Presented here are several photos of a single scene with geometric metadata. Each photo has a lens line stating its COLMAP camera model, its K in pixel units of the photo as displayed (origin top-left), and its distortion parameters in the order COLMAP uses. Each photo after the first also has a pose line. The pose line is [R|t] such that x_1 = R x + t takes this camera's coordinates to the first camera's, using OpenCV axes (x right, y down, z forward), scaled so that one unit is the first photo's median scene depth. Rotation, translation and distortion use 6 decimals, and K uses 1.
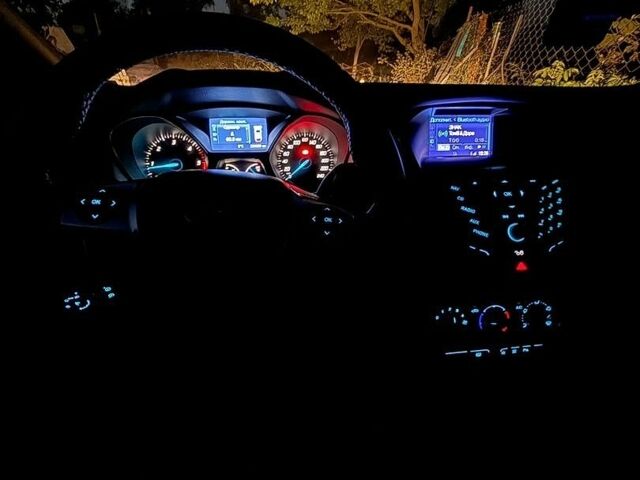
lens RADIAL K [[346.8, 0, 320.0], [0, 346.8, 240.0], [0, 0, 1]] dist [0.013946, -0.000362]
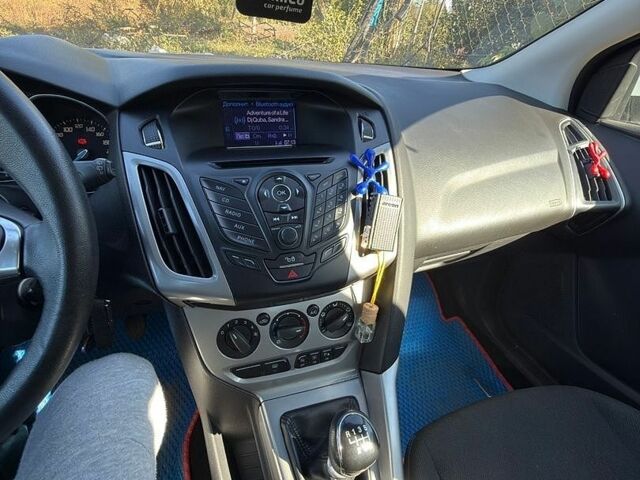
lens RADIAL K [[346.8, 0, 320.0], [0, 346.8, 240.0], [0, 0, 1]] dist [0.013946, -0.000362]
pose [[0.986577, -0.053971, 0.154119, 0.486983], [0.043090, 0.996394, 0.073091, -0.072187], [-0.157508, -0.065469, 0.985345, 0.100086]]
